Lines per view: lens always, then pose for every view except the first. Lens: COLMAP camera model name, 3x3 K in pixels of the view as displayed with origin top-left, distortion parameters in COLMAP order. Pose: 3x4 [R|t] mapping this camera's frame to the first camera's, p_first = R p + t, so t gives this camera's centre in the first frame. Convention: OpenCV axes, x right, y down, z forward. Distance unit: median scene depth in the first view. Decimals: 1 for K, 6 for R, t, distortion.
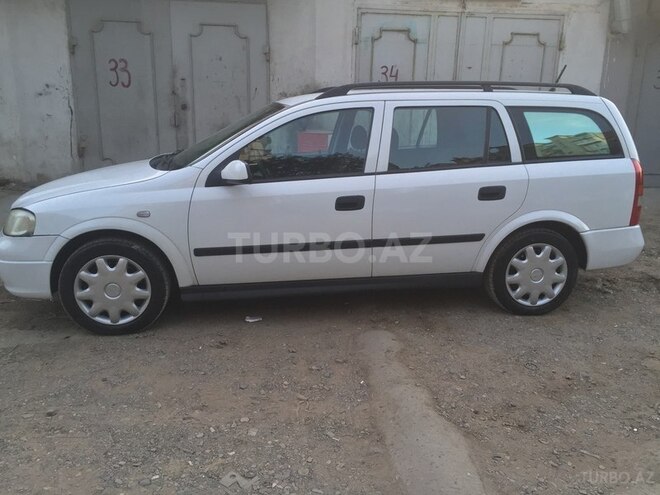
lens RADIAL K [[563.5, 0, 328.7], [0, 563.5, 250.8], [0, 0, 1]] dist [0.090368, -0.116101]
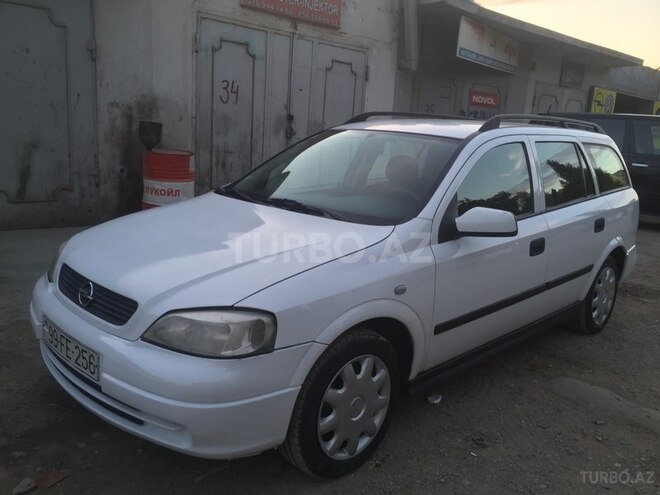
lens RADIAL K [[563.5, 0, 328.7], [0, 563.5, 250.8], [0, 0, 1]] dist [0.090368, -0.116101]
pose [[0.800967, -0.092753, 0.591479, -0.331714], [0.104222, 0.994444, 0.014810, -0.054218], [-0.589567, 0.049783, 0.806184, 0.196481]]
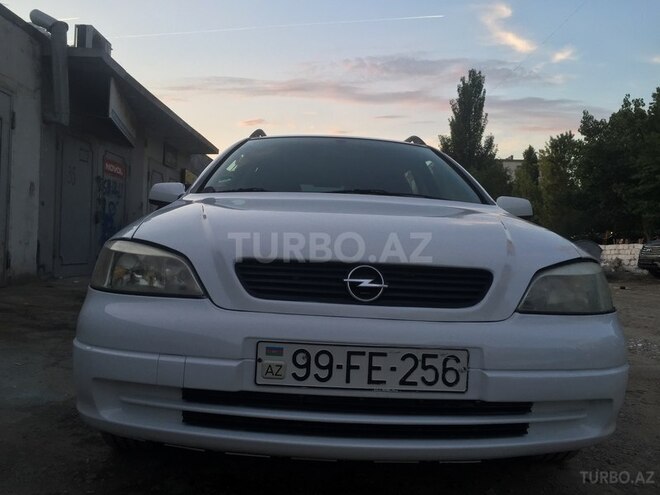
lens RADIAL K [[563.5, 0, 328.7], [0, 563.5, 250.8], [0, 0, 1]] dist [0.090368, -0.116101]
pose [[0.109562, -0.015942, 0.993852, -0.444041], [0.219828, 0.975501, -0.008586, -0.052147], [-0.969367, 0.219417, 0.110382, 0.485286]]
